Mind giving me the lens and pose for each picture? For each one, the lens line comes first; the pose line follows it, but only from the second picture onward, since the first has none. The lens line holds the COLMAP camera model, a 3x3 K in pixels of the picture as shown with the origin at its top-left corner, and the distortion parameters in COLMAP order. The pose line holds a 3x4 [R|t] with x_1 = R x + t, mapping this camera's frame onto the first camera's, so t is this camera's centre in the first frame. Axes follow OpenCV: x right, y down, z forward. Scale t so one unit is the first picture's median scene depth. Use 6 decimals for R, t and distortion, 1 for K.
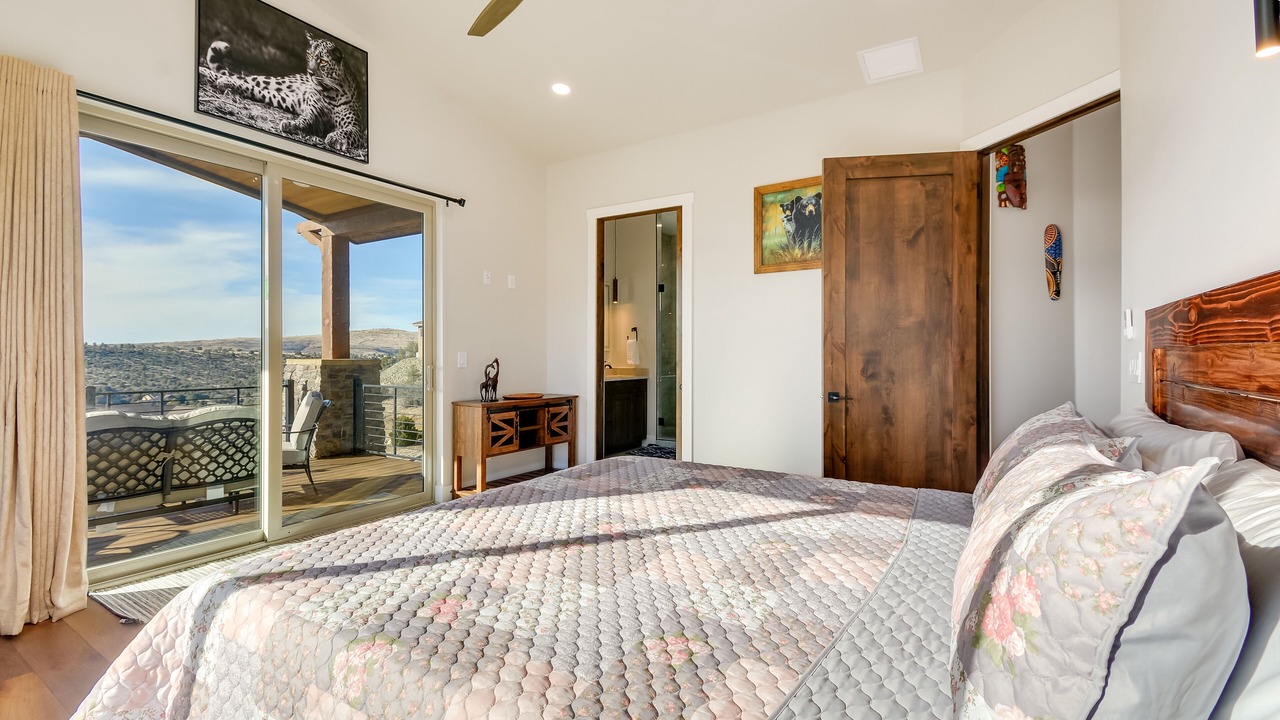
lens RADIAL K [[664.9, 0, 640.0], [0, 664.9, 360.0], [0, 0, 1]] dist [0.000736, 0.000087]
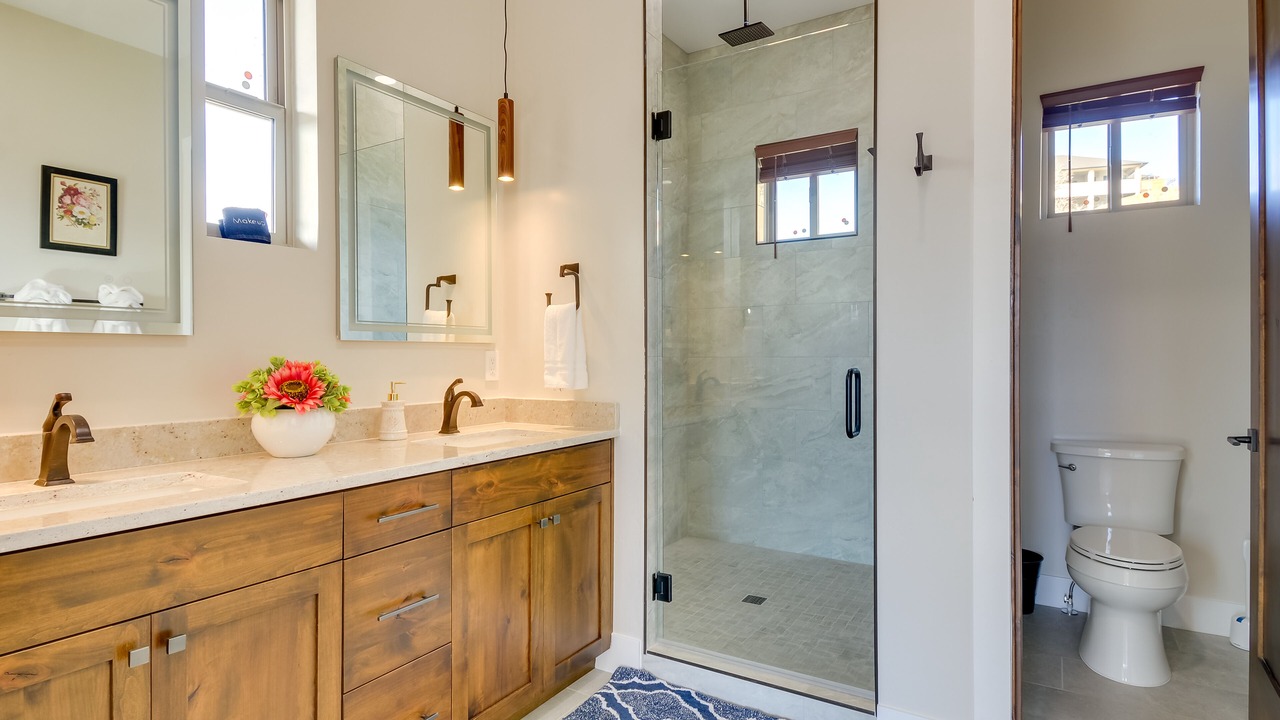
lens RADIAL K [[664.9, 0, 640.0], [0, 664.9, 360.0], [0, 0, 1]] dist [0.000736, 0.000087]
pose [[0.999975, -0.002397, -0.006582, 0.024443], [0.002409, 0.999995, 0.001822, -0.006423], [0.006578, -0.001838, 0.999977, 0.706679]]
